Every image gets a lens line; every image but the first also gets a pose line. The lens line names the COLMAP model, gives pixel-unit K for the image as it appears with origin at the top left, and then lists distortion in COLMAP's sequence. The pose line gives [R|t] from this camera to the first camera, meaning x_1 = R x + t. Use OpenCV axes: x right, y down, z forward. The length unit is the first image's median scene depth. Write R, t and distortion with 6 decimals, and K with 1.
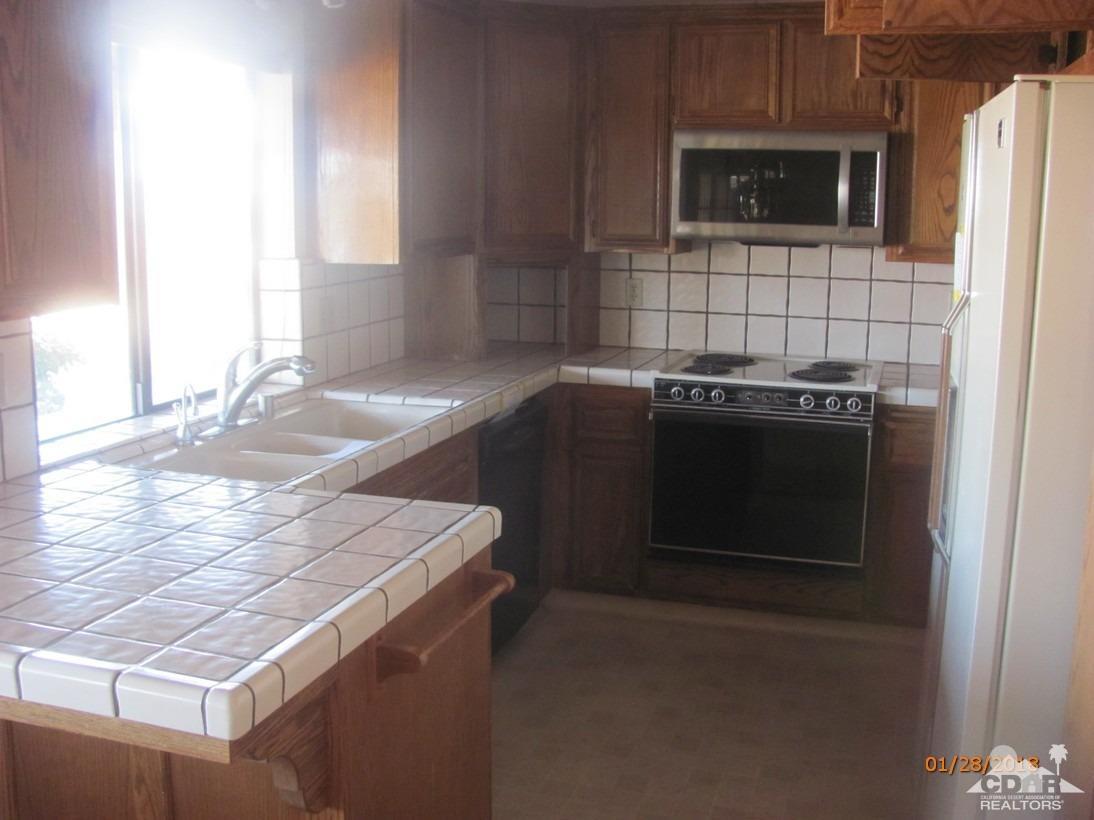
lens RADIAL K [[1170.7, 0, 543.0], [0, 1170.7, 408.5], [0, 0, 1]] dist [-0.144583, 0.000000]
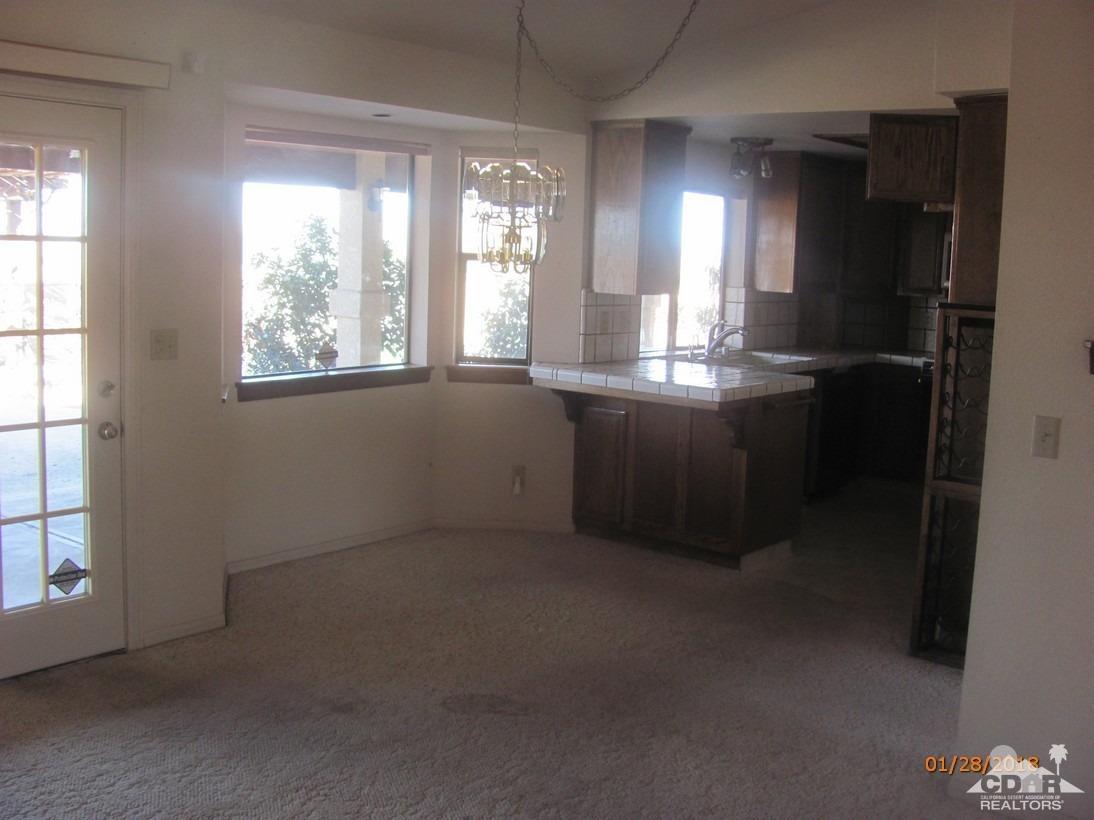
lens RADIAL K [[1170.7, 0, 548.4], [0, 1170.7, 408.4], [0, 0, 1]] dist [-0.144583, 0.000000]
pose [[0.933458, 0.072501, -0.351284, 0.221287], [-0.091413, 0.995105, -0.037532, 0.205972], [0.346844, 0.067147, 0.935516, -1.119241]]
